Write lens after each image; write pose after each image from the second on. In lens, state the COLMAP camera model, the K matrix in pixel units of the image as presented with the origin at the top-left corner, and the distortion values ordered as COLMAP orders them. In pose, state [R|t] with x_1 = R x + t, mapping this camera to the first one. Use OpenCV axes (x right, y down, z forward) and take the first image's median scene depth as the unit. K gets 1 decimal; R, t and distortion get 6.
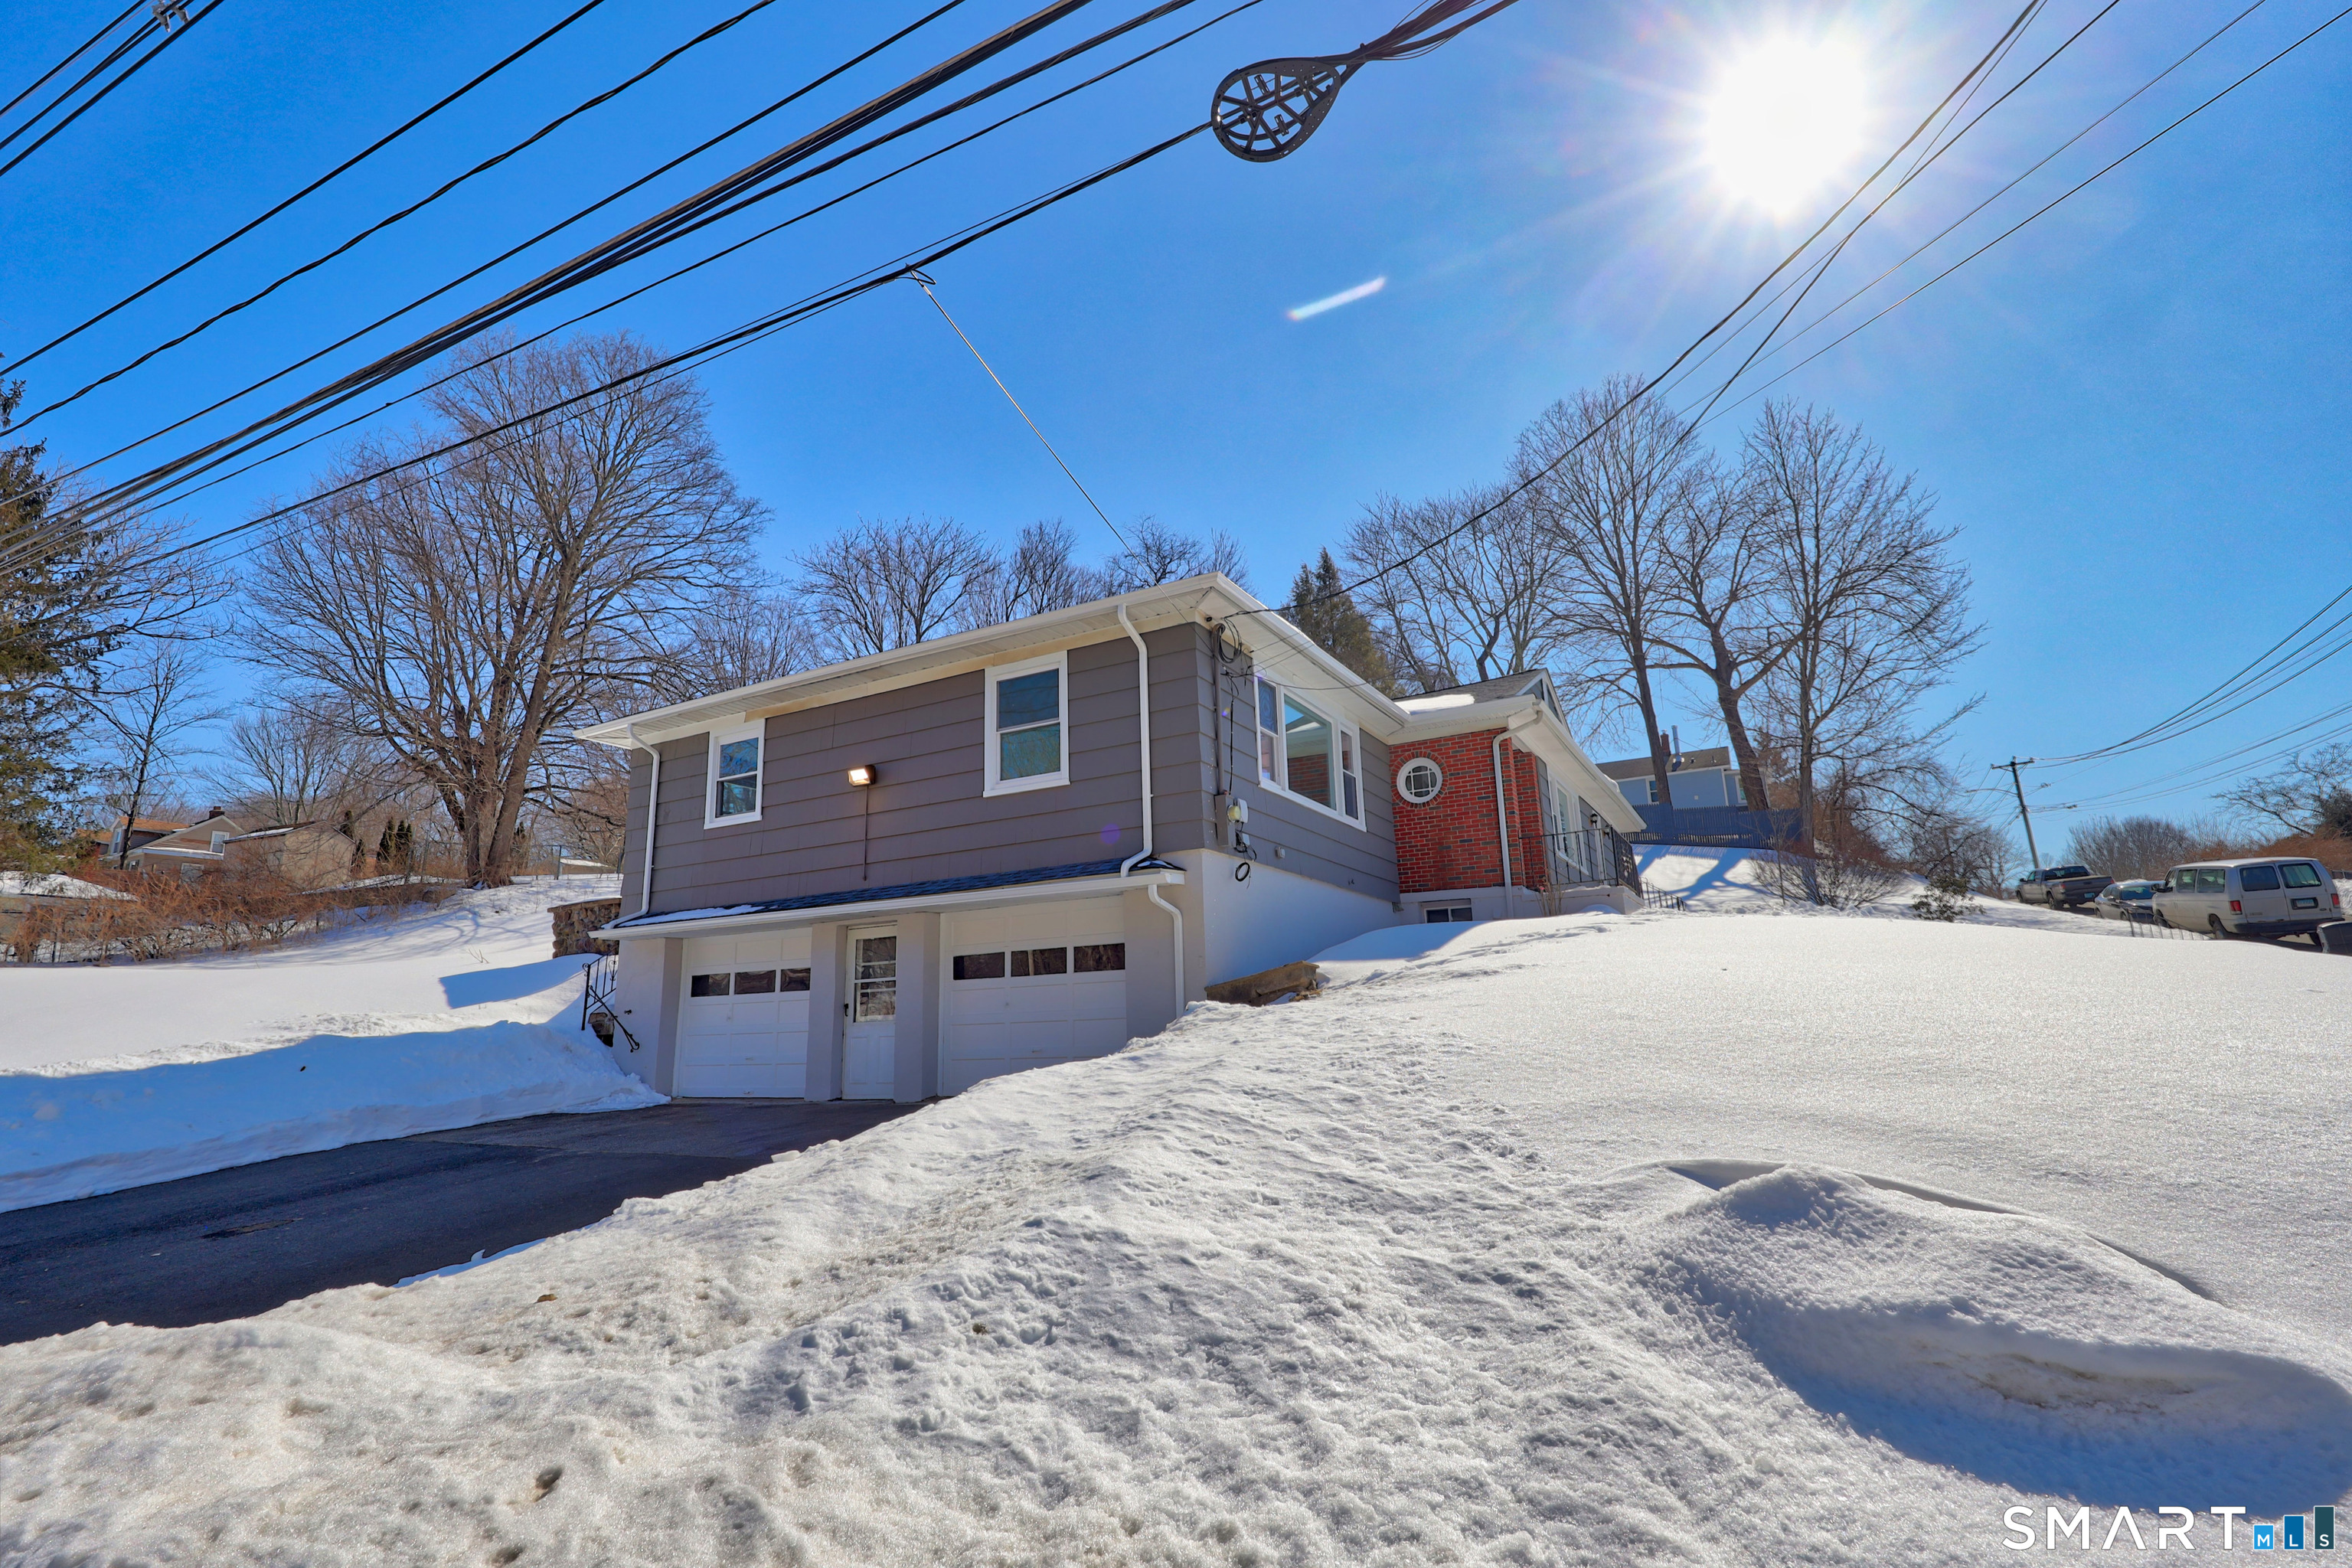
lens RADIAL K [[1161.7, 0, 1176.0], [0, 1161.7, 784.0], [0, 0, 1]] dist [0.001141, -0.000588]
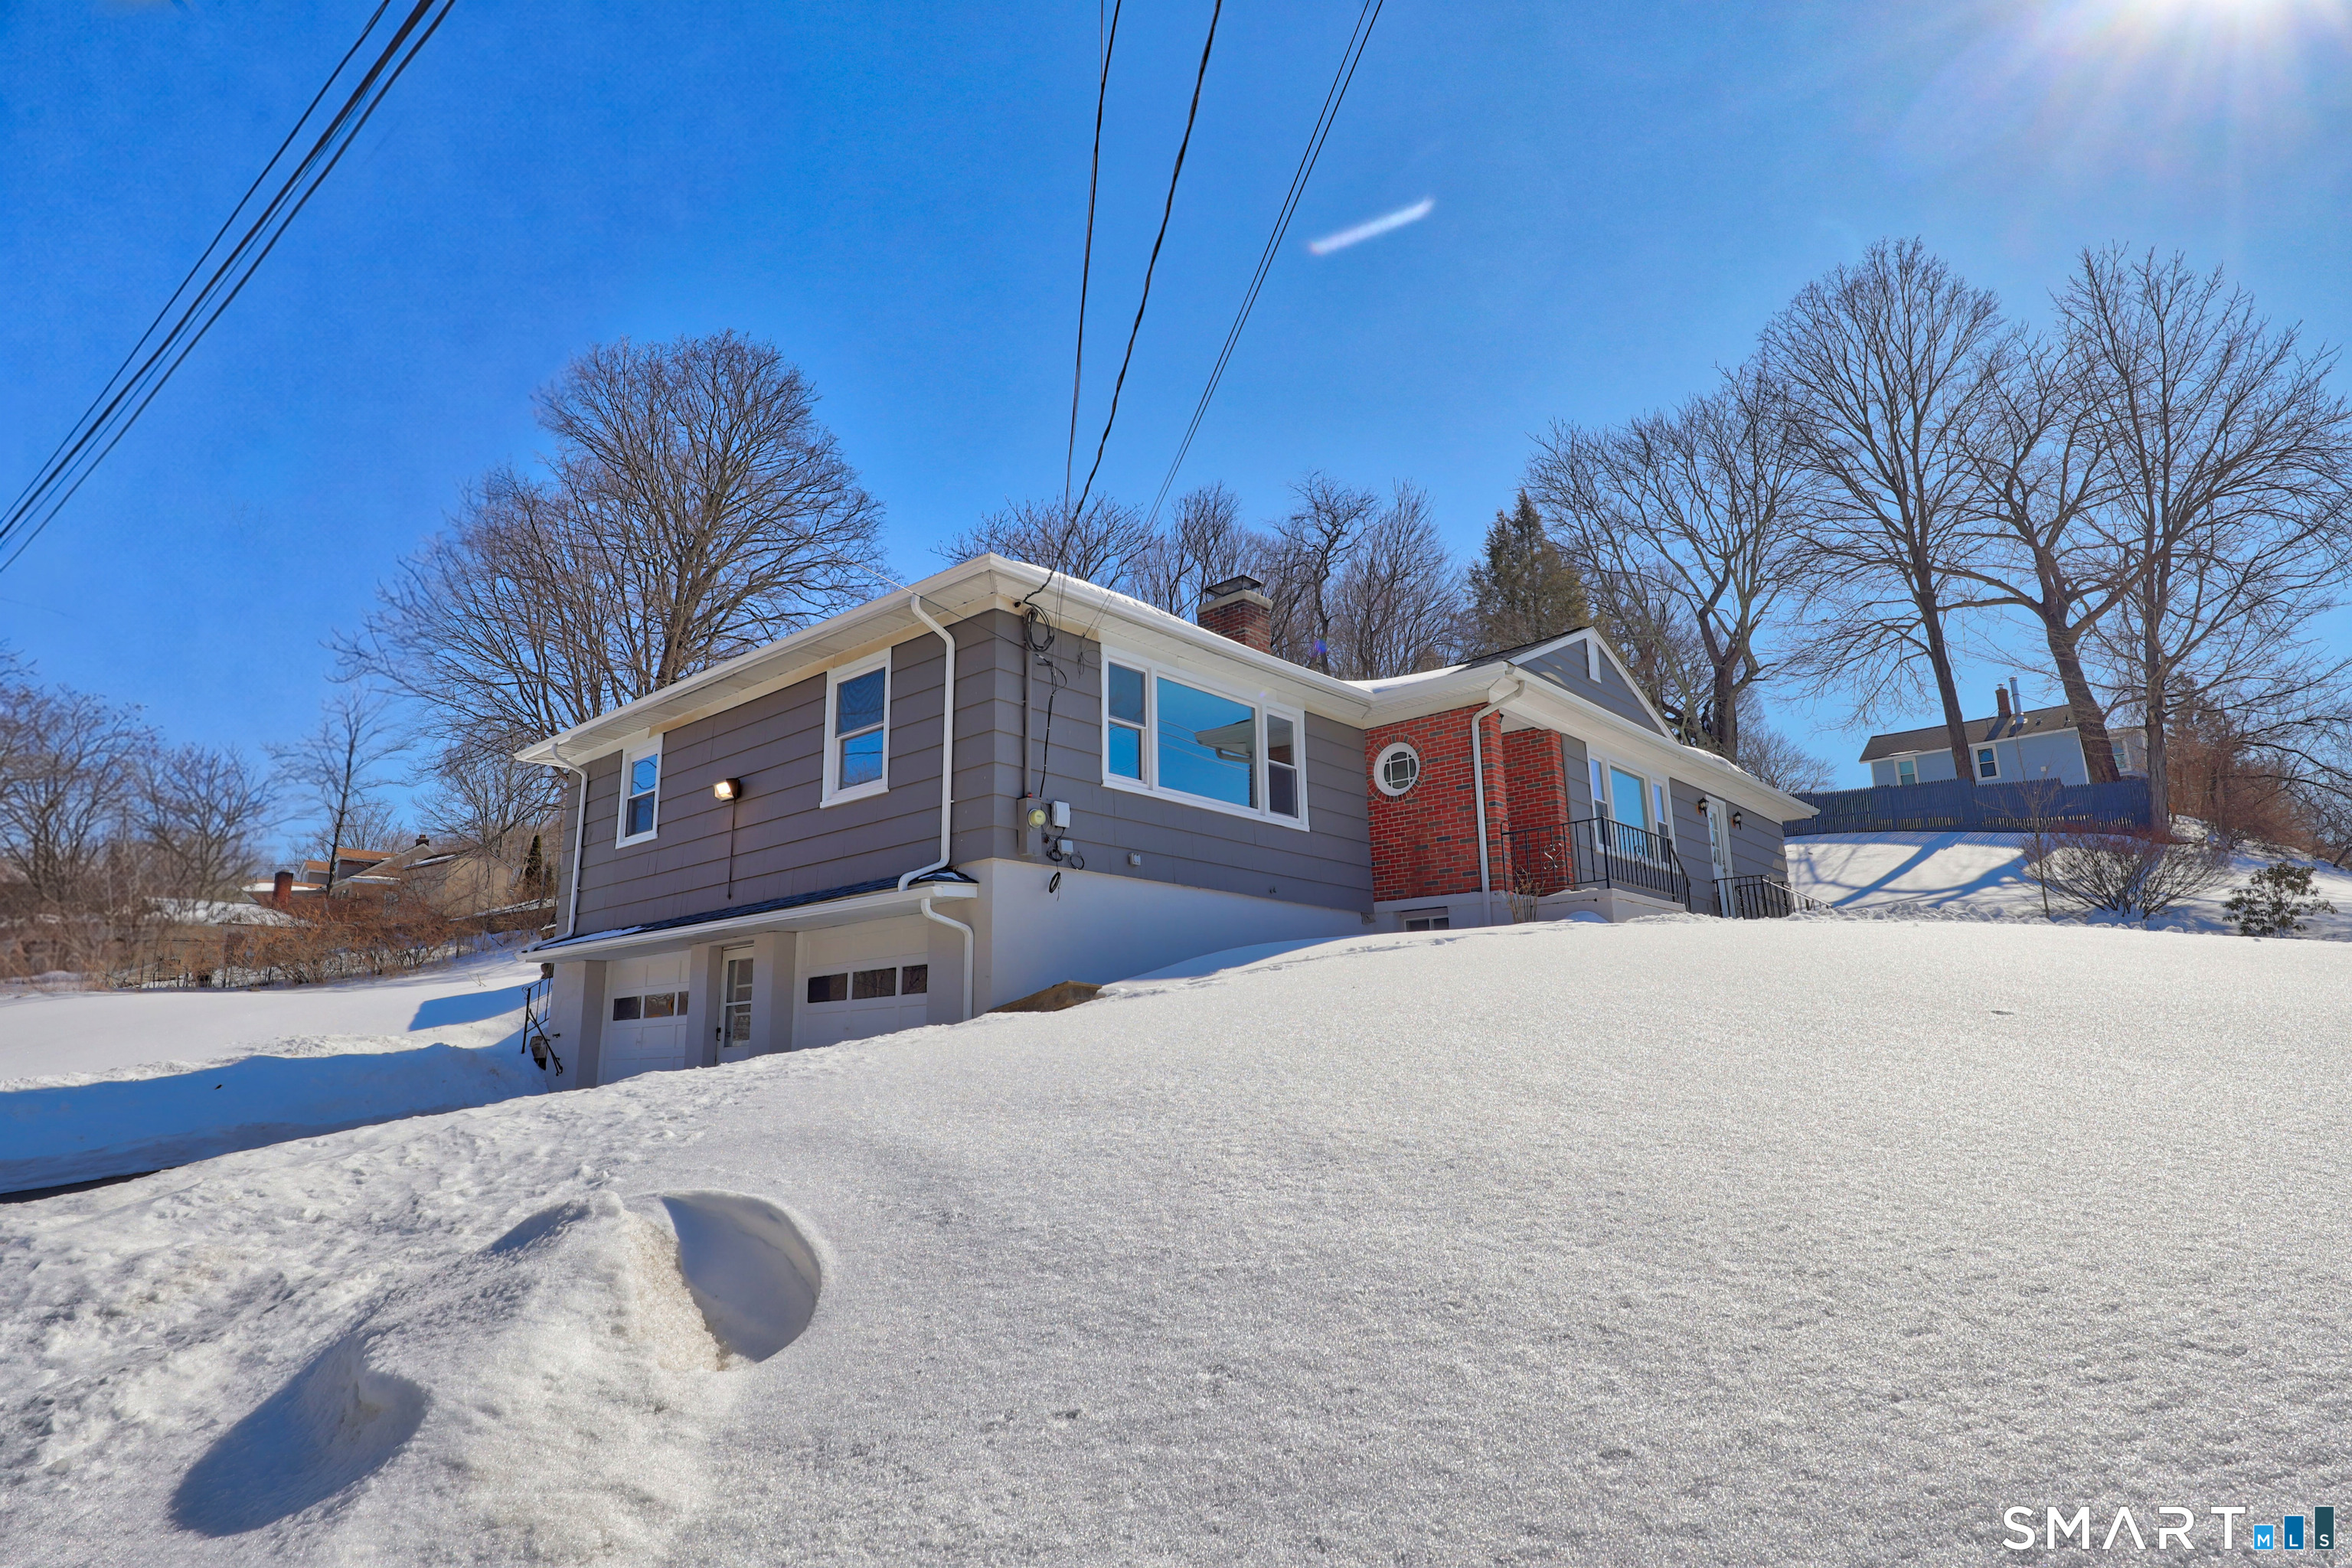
lens RADIAL K [[1330.9, 0, 1176.0], [0, 1330.9, 784.0], [0, 0, 1]] dist [-0.003771, 0.000821]
pose [[0.974499, -0.037485, -0.221240, 0.267254], [0.038172, 0.999270, -0.001171, 0.002882], [0.221123, -0.007304, 0.975219, 0.011334]]
